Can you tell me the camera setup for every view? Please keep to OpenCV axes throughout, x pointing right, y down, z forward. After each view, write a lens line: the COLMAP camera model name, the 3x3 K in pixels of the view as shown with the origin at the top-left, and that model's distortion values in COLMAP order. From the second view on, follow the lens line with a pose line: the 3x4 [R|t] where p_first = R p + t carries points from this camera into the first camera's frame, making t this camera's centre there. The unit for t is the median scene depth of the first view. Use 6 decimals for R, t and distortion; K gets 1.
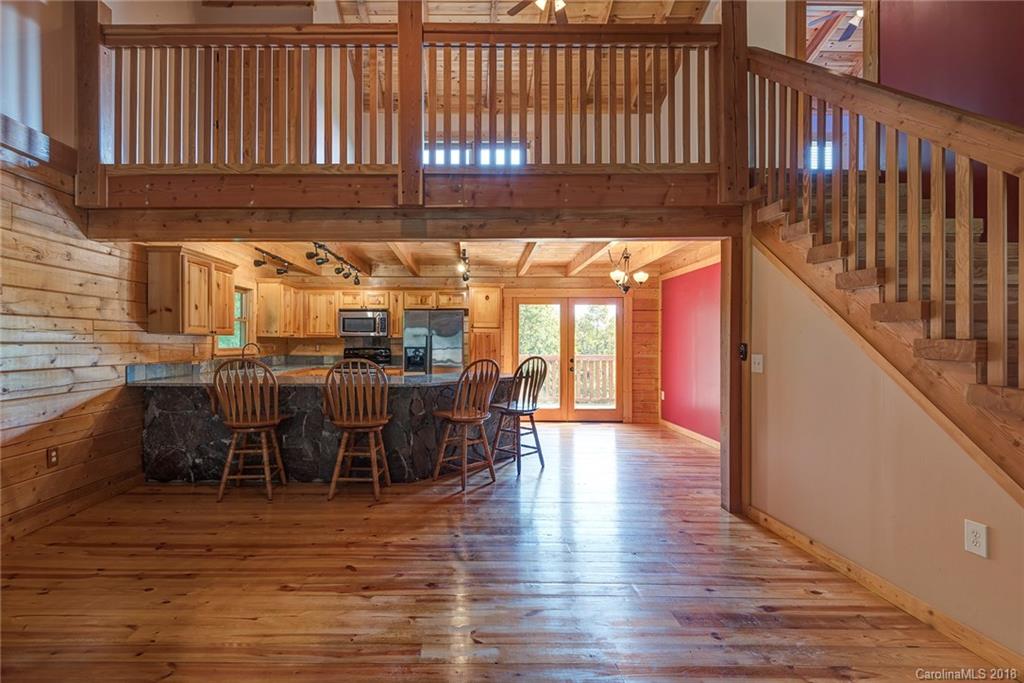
lens RADIAL K [[508.0, 0, 465.6], [0, 508.0, 343.3], [0, 0, 1]] dist [0.011708, -0.010310]
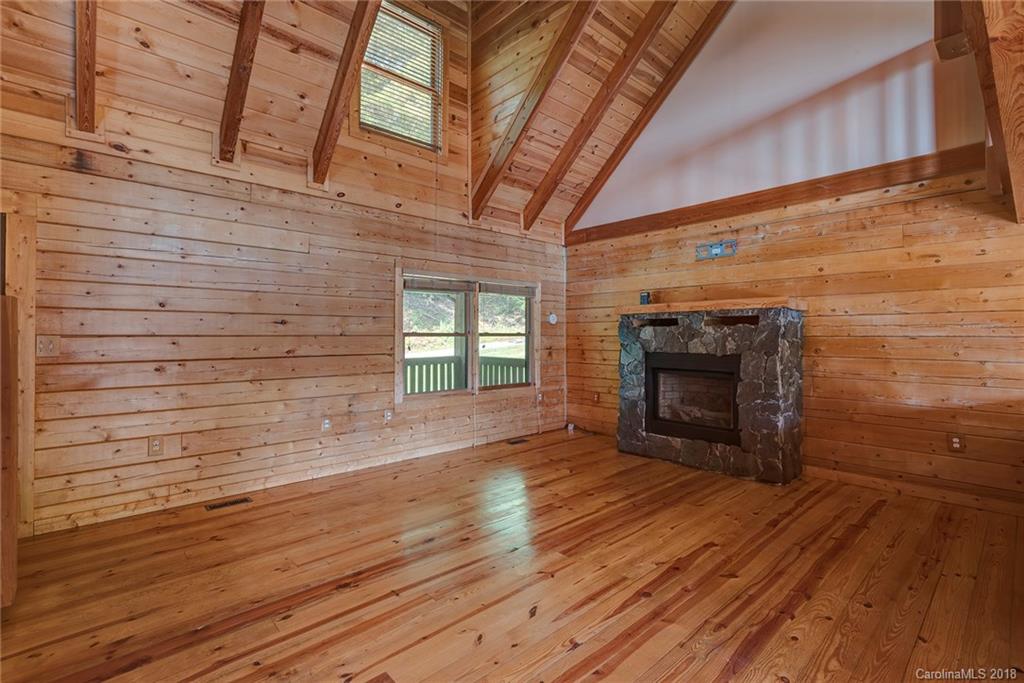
lens RADIAL K [[469.6, 0, 544.9], [0, 469.6, 333.6], [0, 0, 1]] dist [0.014398, -0.008165]
pose [[-0.716526, -0.005213, -0.697541, 0.420804], [-0.000952, 0.999978, -0.006496, 0.000482], [0.697560, -0.003990, -0.716515, 0.929878]]
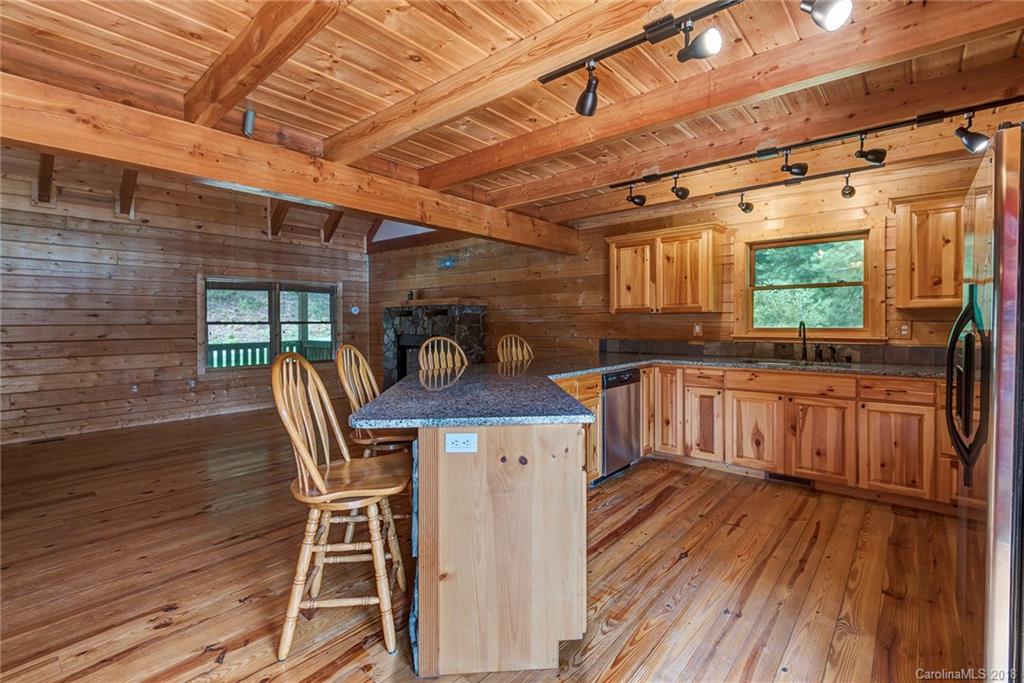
lens RADIAL K [[469.6, 0, 539.5], [0, 469.6, 324.7], [0, 0, 1]] dist [0.014398, -0.008165]
pose [[-0.626037, 0.004298, -0.779781, 0.389171], [0.004790, 0.999987, 0.001666, 0.002371], [0.779778, -0.002692, -0.626050, 1.677679]]
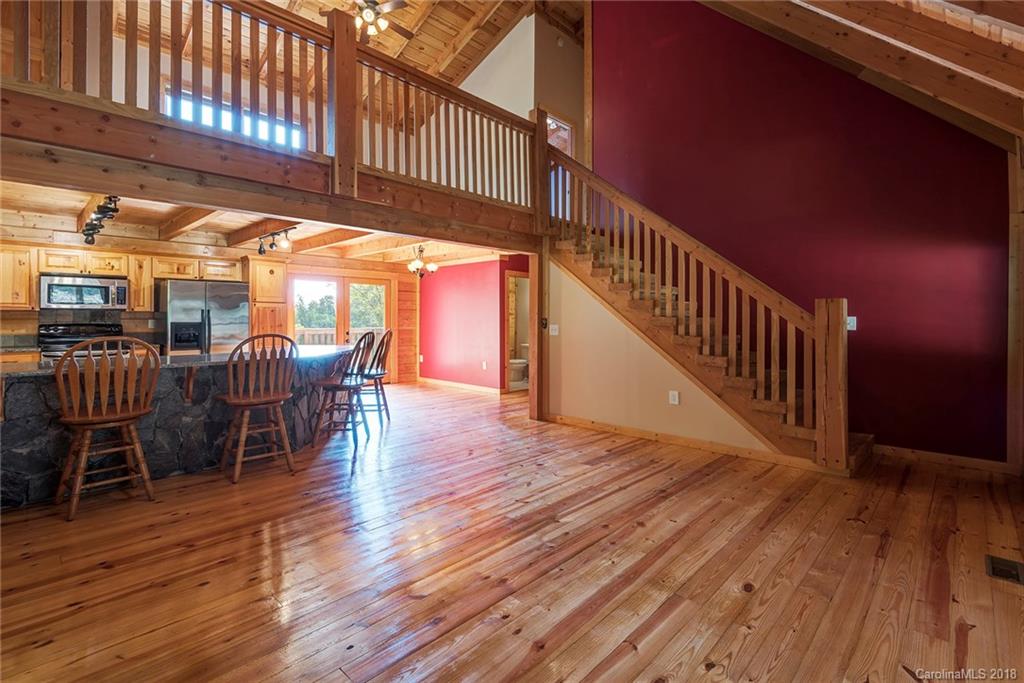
lens RADIAL K [[469.6, 0, 534.1], [0, 469.6, 316.2], [0, 0, 1]] dist [0.014398, -0.008165]
pose [[0.673748, 0.003343, 0.738954, -0.539475], [-0.000666, 0.999992, -0.003917, -0.000727], [-0.738961, 0.002147, 0.673745, -0.015409]]
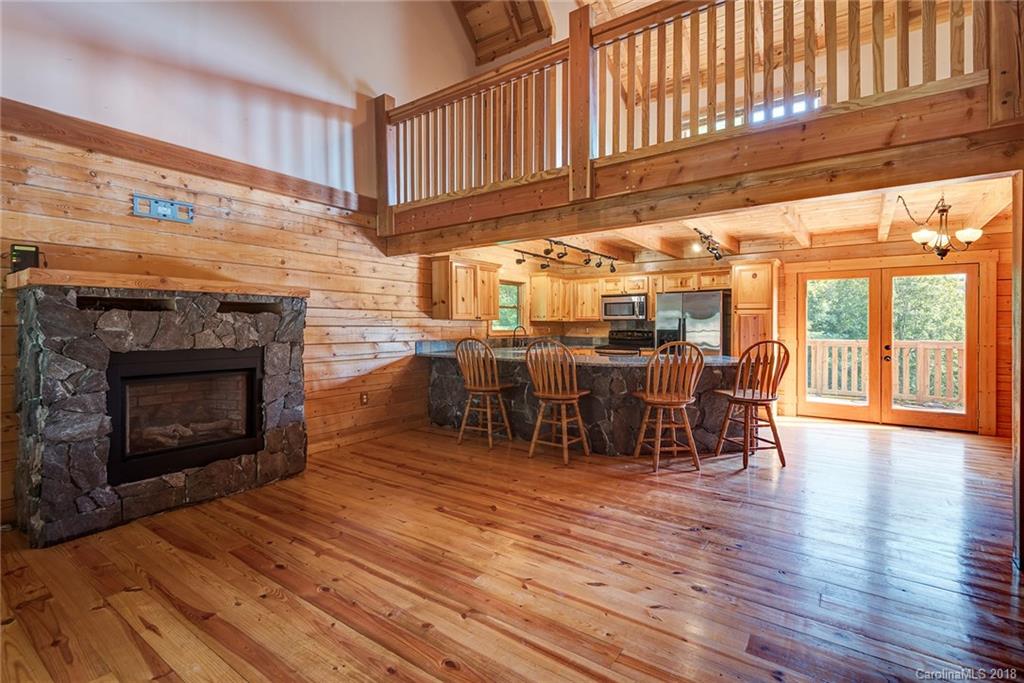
lens RADIAL K [[469.6, 0, 487.9], [0, 469.6, 334.0], [0, 0, 1]] dist [0.014398, -0.008165]
pose [[0.804399, 0.008711, -0.594026, 0.293992], [0.001336, 0.999863, 0.016471, 0.000139], [0.594088, -0.014043, 0.804277, 0.053913]]
